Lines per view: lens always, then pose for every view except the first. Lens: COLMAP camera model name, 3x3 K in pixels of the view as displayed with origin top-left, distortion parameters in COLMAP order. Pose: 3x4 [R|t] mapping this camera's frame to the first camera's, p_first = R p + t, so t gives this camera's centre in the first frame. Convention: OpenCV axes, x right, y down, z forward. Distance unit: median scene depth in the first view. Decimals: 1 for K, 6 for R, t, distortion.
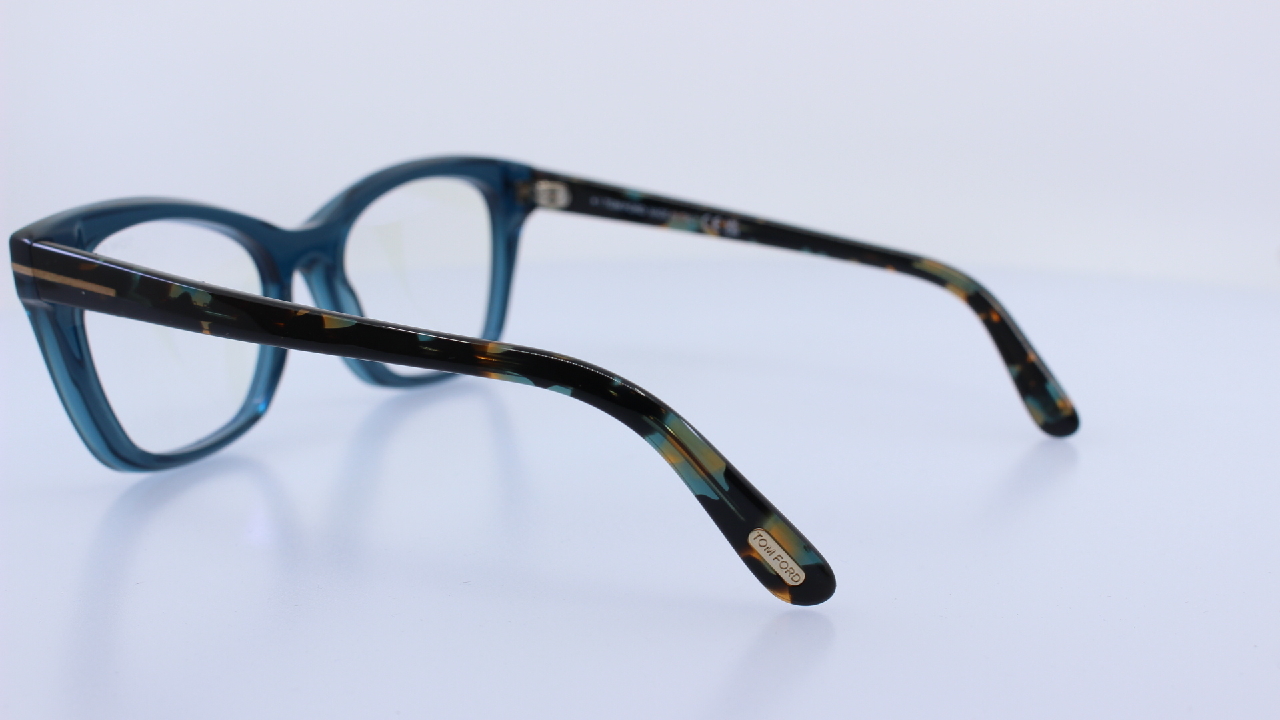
lens RADIAL K [[1671.0, 0, 640.0], [0, 1671.0, 360.0], [0, 0, 1]] dist [-0.147713, 0.015585]
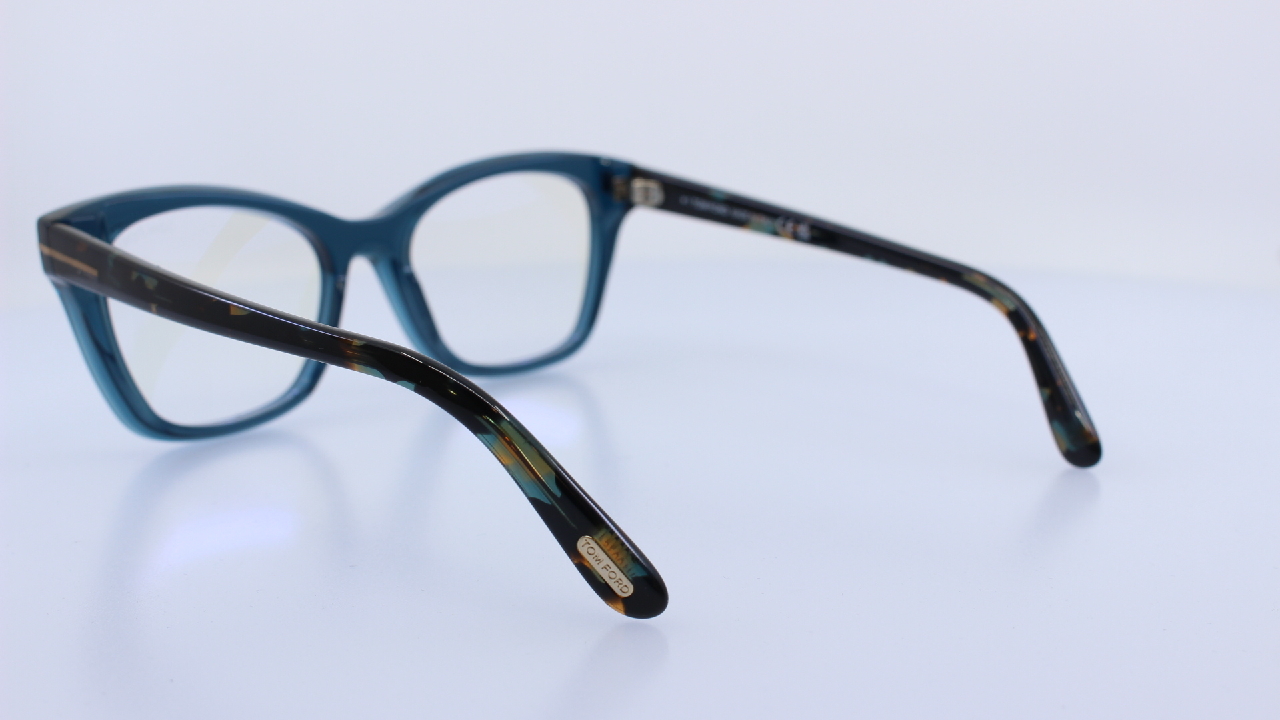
lens RADIAL K [[1671.0, 0, 640.0], [0, 1671.0, 360.0], [0, 0, 1]] dist [-0.147713, 0.015585]
pose [[0.965689, 0.050865, -0.254670, 0.241292], [-0.049962, 0.998701, 0.010020, -0.010135], [0.254849, 0.003048, 0.966976, 0.035606]]
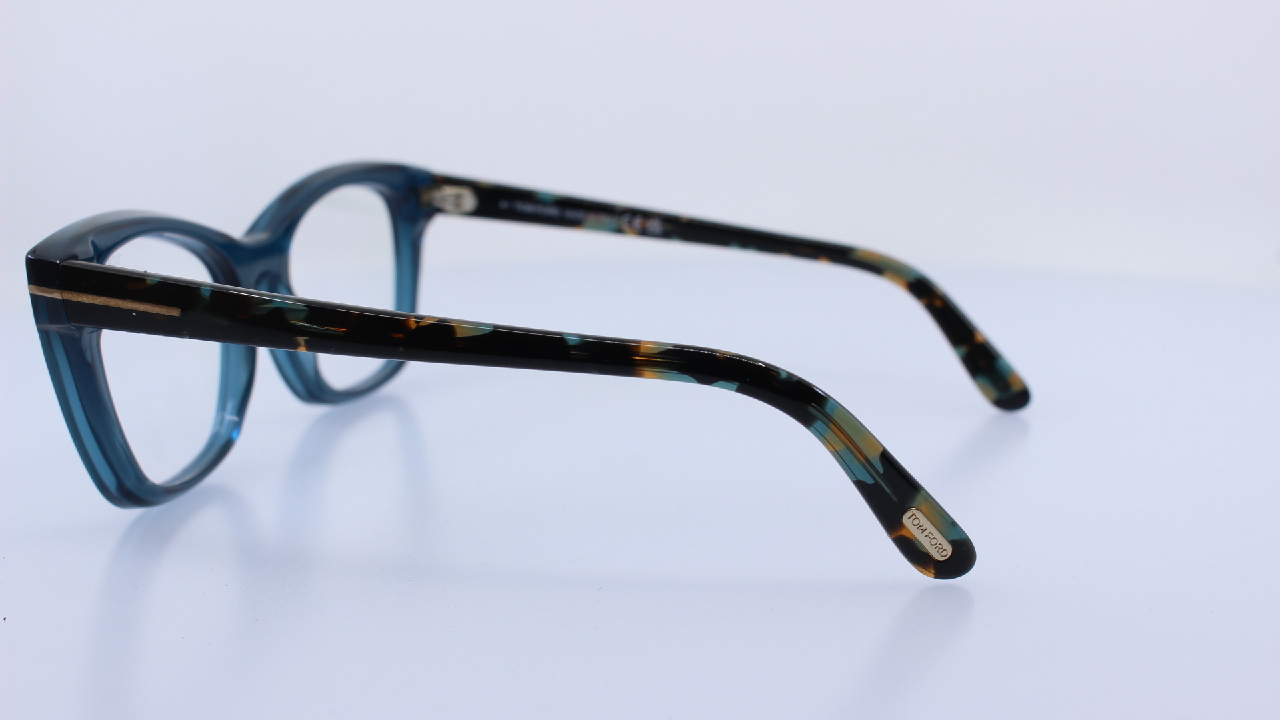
lens RADIAL K [[1671.0, 0, 640.0], [0, 1671.0, 360.0], [0, 0, 1]] dist [-0.147713, 0.015585]
pose [[0.964246, -0.052080, 0.259842, -0.247228], [0.053071, 0.998586, 0.003203, -0.002425], [-0.259641, 0.010702, 0.965646, 0.029355]]
